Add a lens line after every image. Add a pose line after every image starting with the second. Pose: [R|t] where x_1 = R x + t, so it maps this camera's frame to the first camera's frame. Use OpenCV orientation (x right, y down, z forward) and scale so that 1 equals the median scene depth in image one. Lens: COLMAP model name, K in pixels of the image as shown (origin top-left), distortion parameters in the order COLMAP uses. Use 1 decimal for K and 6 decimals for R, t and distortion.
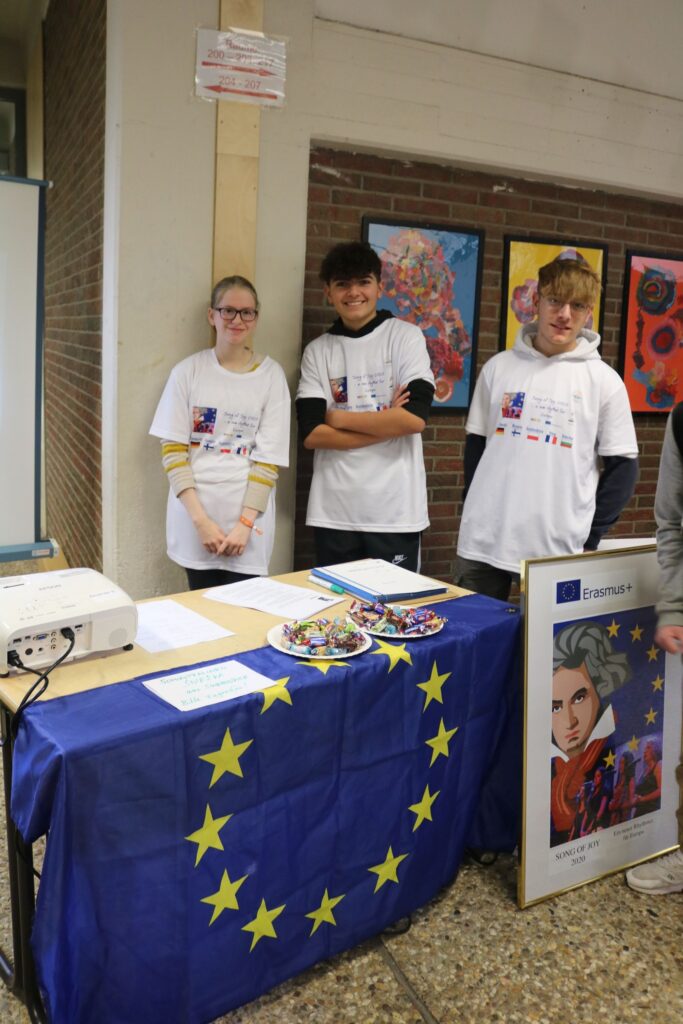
lens RADIAL K [[851.9, 0, 341.5], [0, 851.9, 512.0], [0, 0, 1]] dist [-0.181302, 0.151932]
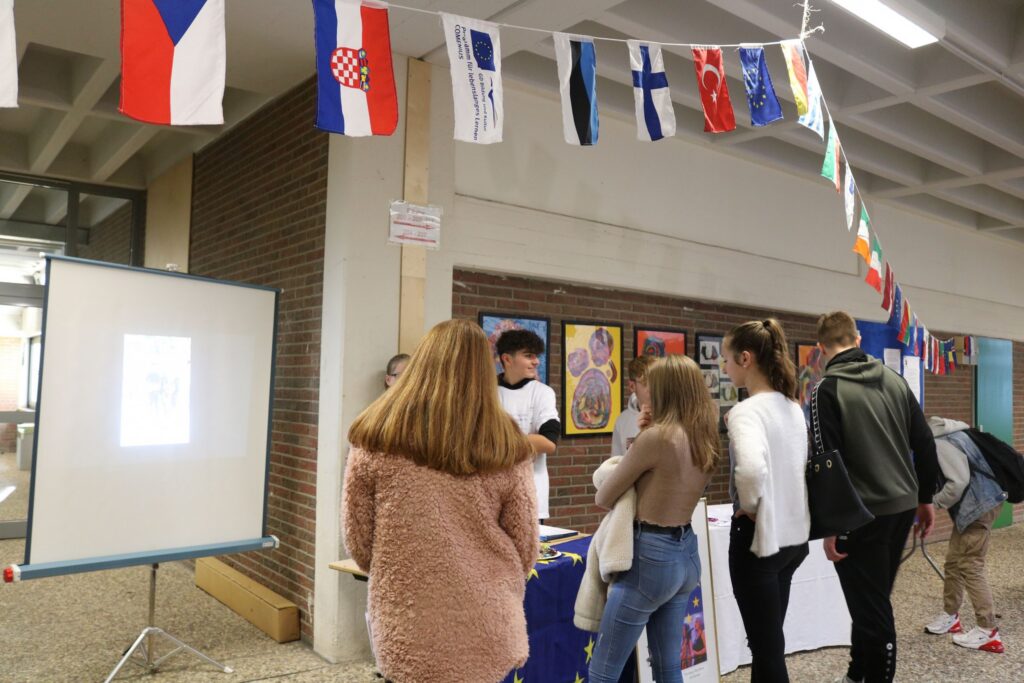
lens RADIAL K [[851.9, 0, 512.0], [0, 851.9, 341.5], [0, 0, 1]] dist [-0.181302, 0.151932]
pose [[0.967740, -0.009365, 0.251778, -0.311240], [0.071668, 0.968260, -0.239449, 0.082826], [-0.241544, 0.249768, 0.937695, -0.483214]]
